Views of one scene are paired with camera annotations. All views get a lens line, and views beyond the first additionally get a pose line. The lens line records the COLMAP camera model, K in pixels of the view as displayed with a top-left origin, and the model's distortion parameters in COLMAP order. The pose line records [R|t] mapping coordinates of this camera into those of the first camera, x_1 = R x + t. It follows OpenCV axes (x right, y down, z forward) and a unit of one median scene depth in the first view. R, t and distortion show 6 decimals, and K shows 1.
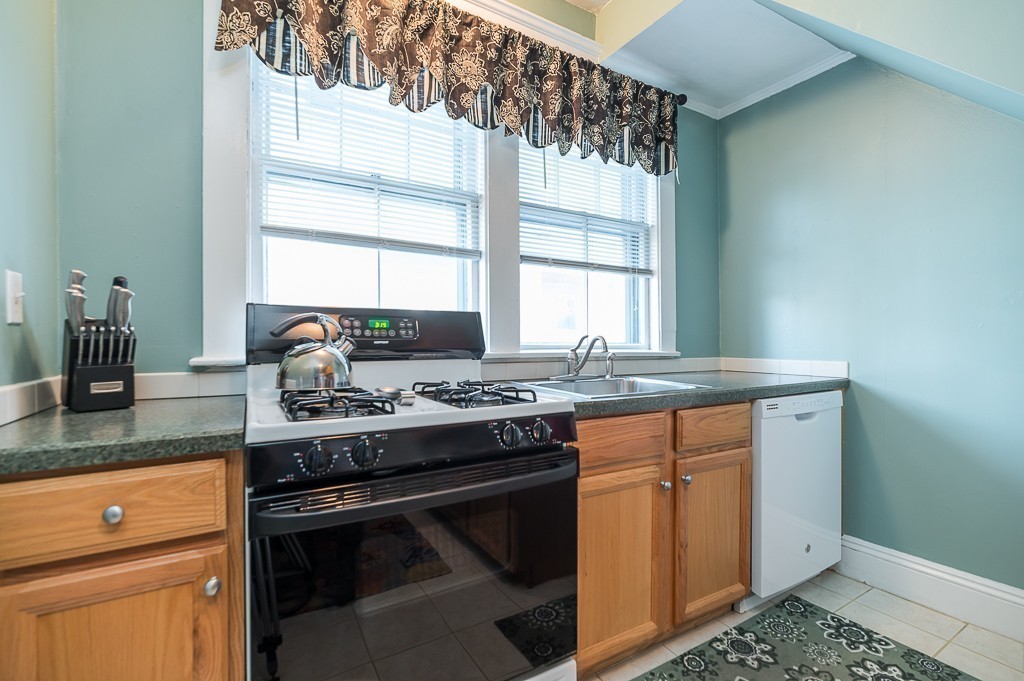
lens RADIAL K [[449.7, 0, 512.0], [0, 449.7, 340.5], [0, 0, 1]] dist [0.003097, -0.000243]
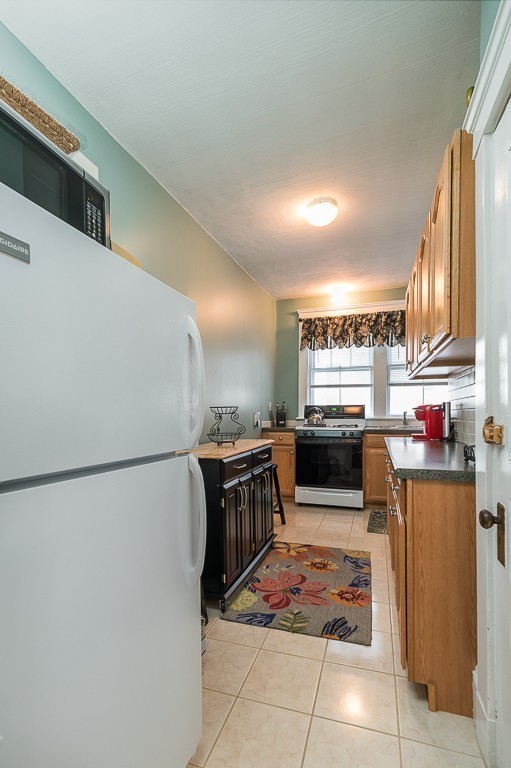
lens RADIAL K [[358.4, 0, 256.9], [0, 358.4, 422.6], [0, 0, 1]] dist [0.002137, 0.000067]
pose [[0.659122, 0.015545, -0.751875, 1.429474], [-0.000508, 0.999795, 0.020225, 0.014274], [0.752036, -0.012949, 0.658995, -1.379211]]
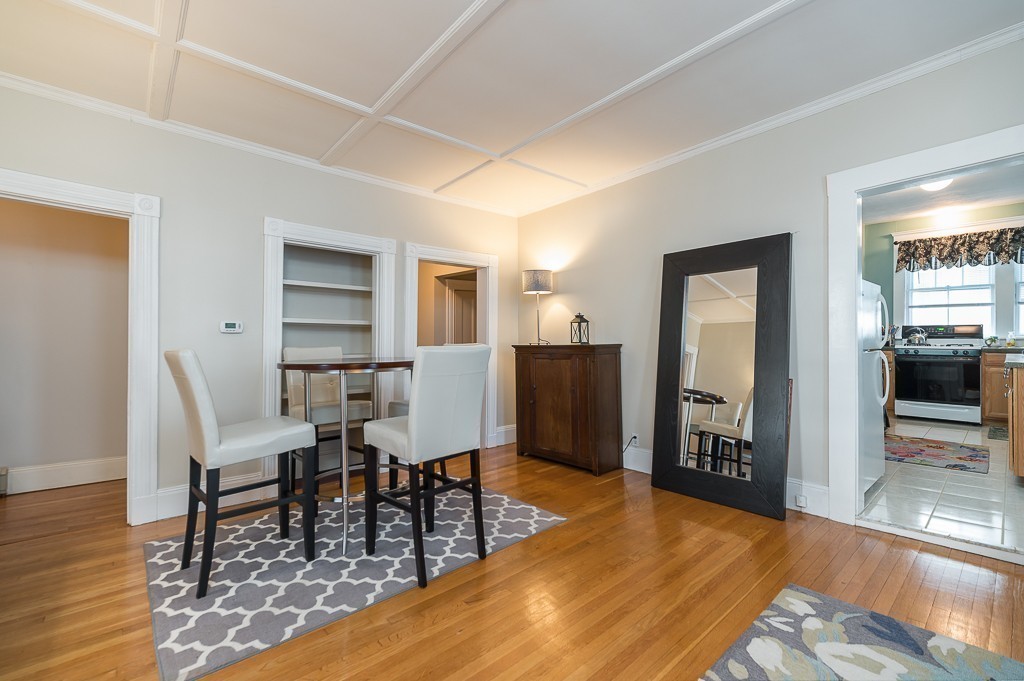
lens RADIAL K [[449.7, 0, 512.0], [0, 449.7, 340.5], [0, 0, 1]] dist [0.003097, -0.000243]
pose [[0.201466, 0.006426, -0.979474, 2.516475], [0.000685, 0.999977, 0.006702, 0.029508], [0.979495, -0.002021, 0.201457, -3.096019]]
